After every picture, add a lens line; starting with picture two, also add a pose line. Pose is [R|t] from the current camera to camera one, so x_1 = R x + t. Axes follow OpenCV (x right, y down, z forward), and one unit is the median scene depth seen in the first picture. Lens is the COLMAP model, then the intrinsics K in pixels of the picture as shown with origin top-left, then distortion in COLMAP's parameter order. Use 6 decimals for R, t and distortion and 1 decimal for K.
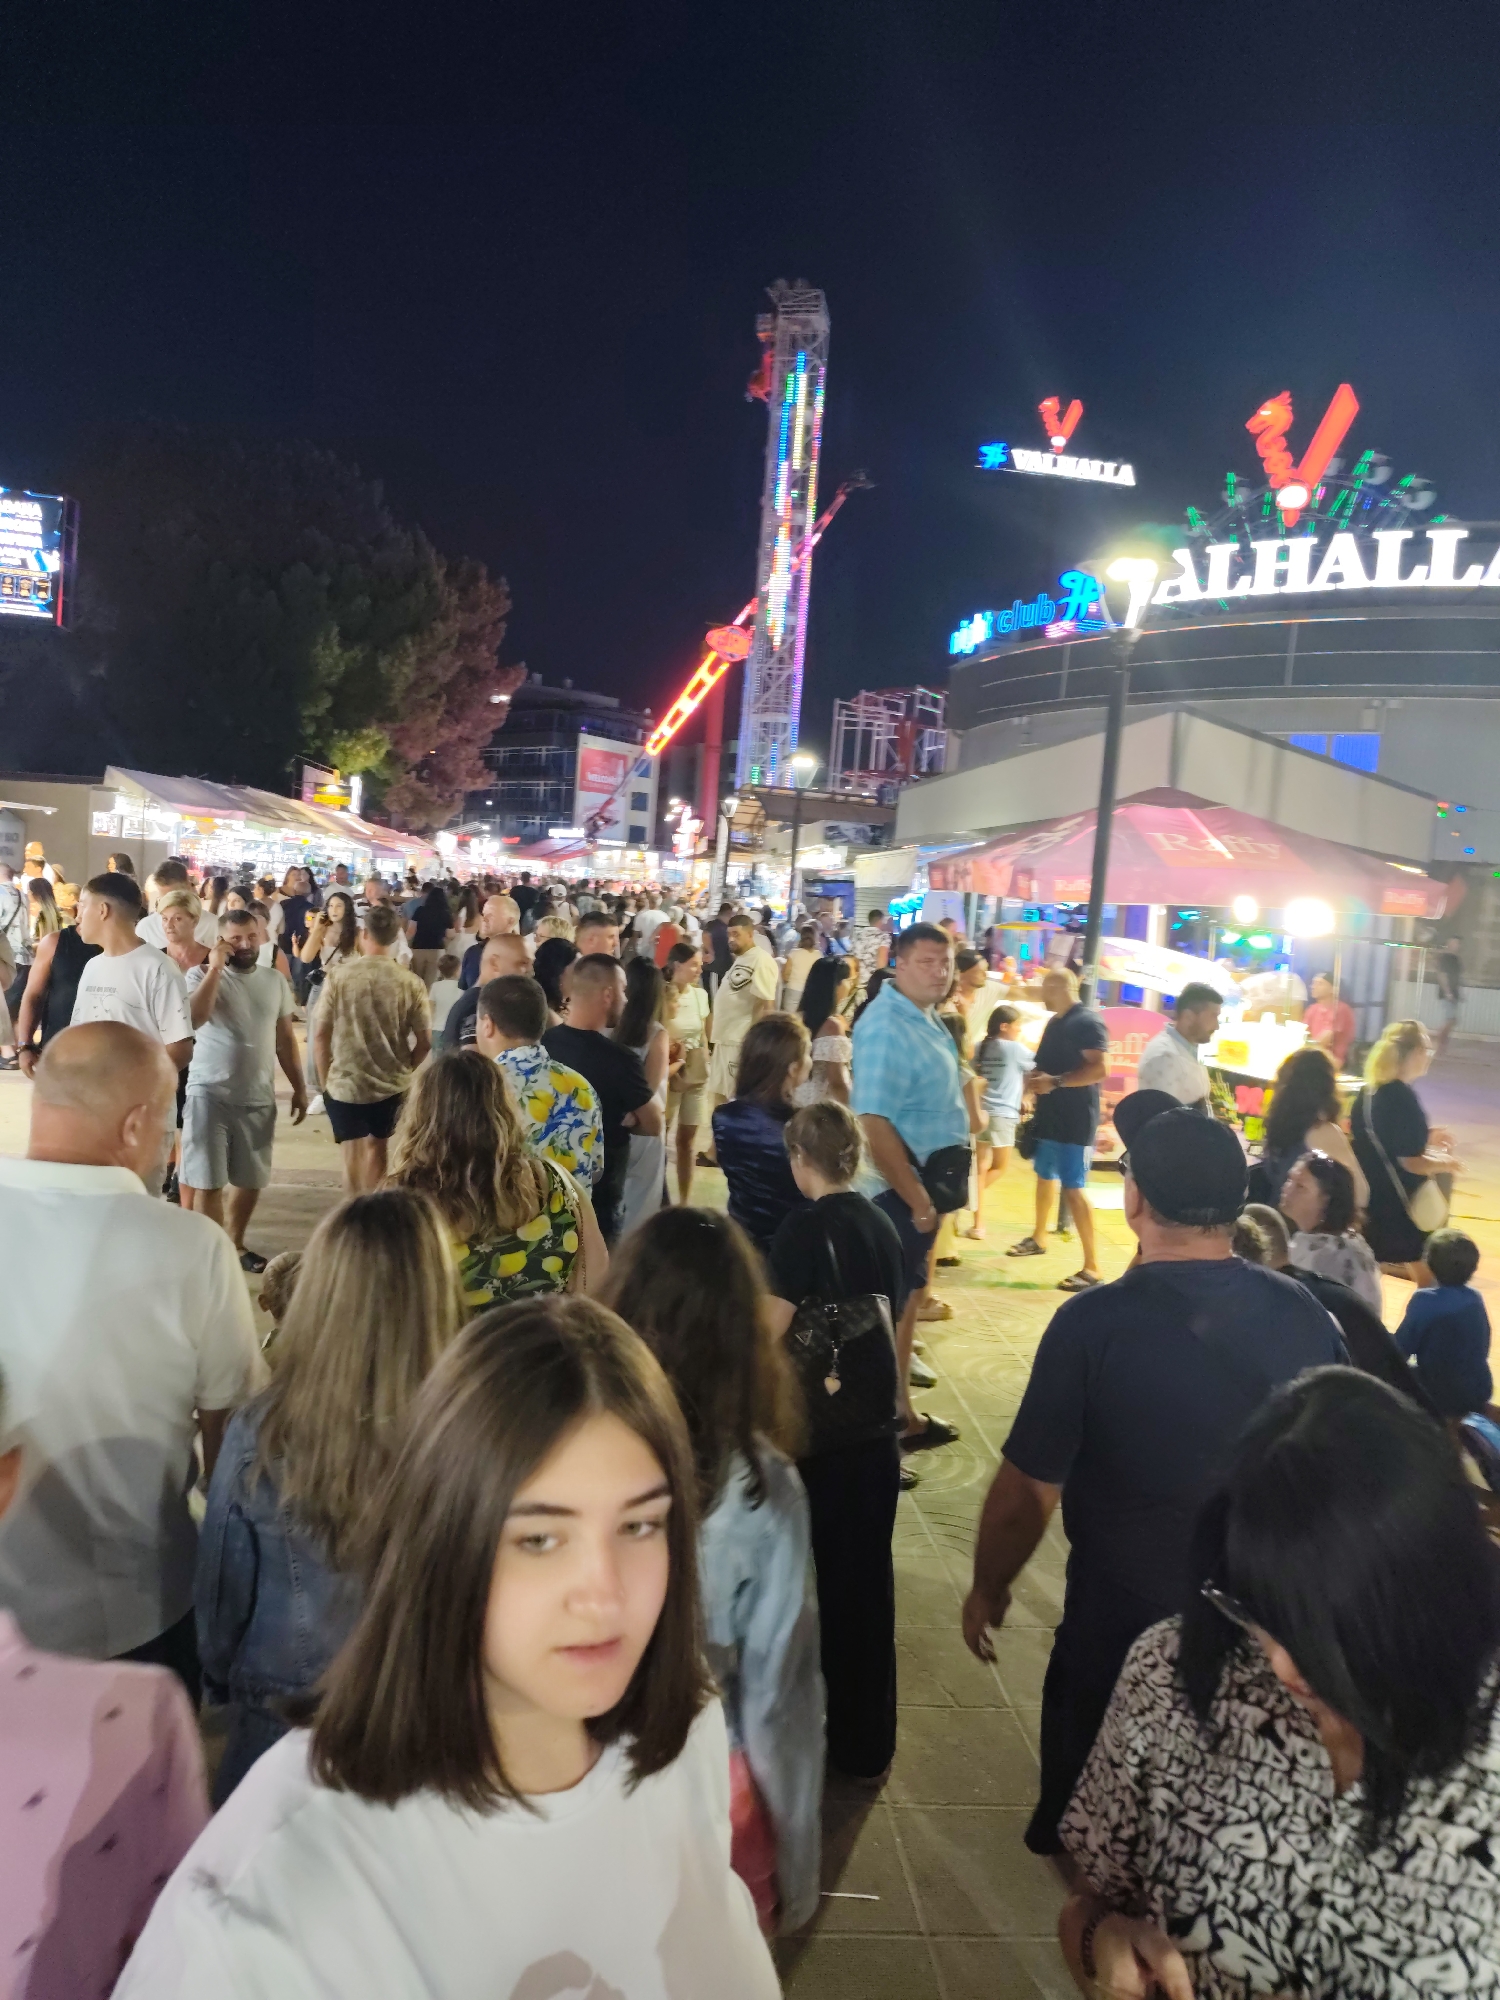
lens RADIAL K [[1563.7, 0, 750.0], [0, 1563.7, 1000.0], [0, 0, 1]] dist [0.081500, -0.001661]
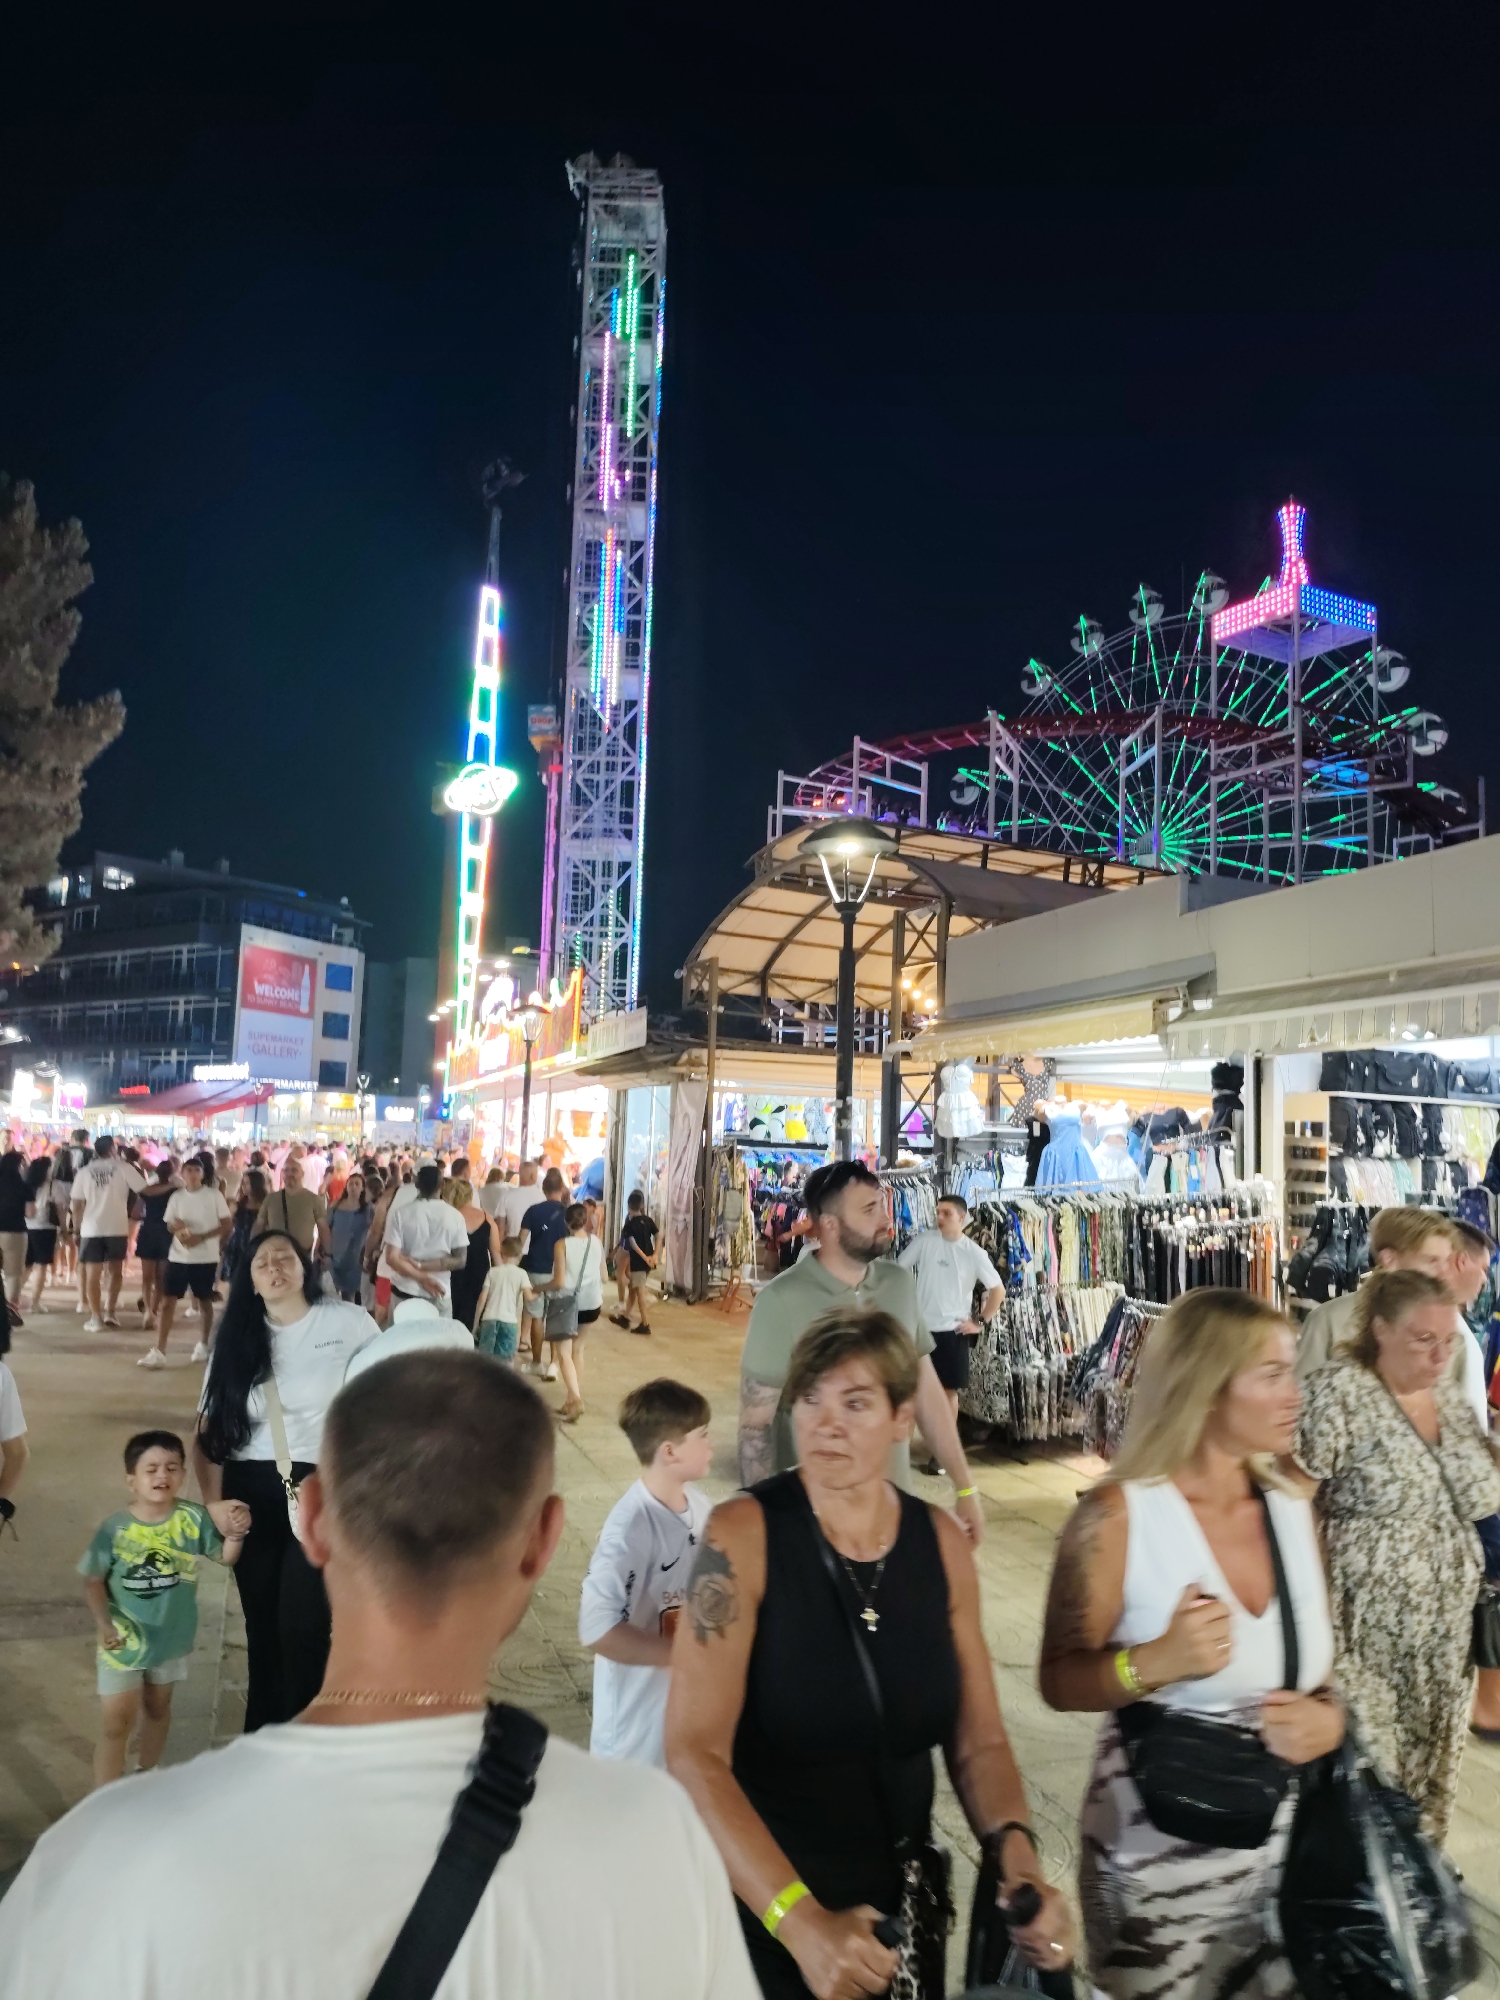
lens RADIAL K [[1563.7, 0, 750.0], [0, 1563.7, 1000.0], [0, 0, 1]] dist [0.081500, -0.001661]
pose [[0.978475, -0.018639, 0.205521, -0.037726], [0.050990, 0.986869, -0.153261, -0.025962], [-0.199966, 0.160442, 0.966577, 0.329799]]
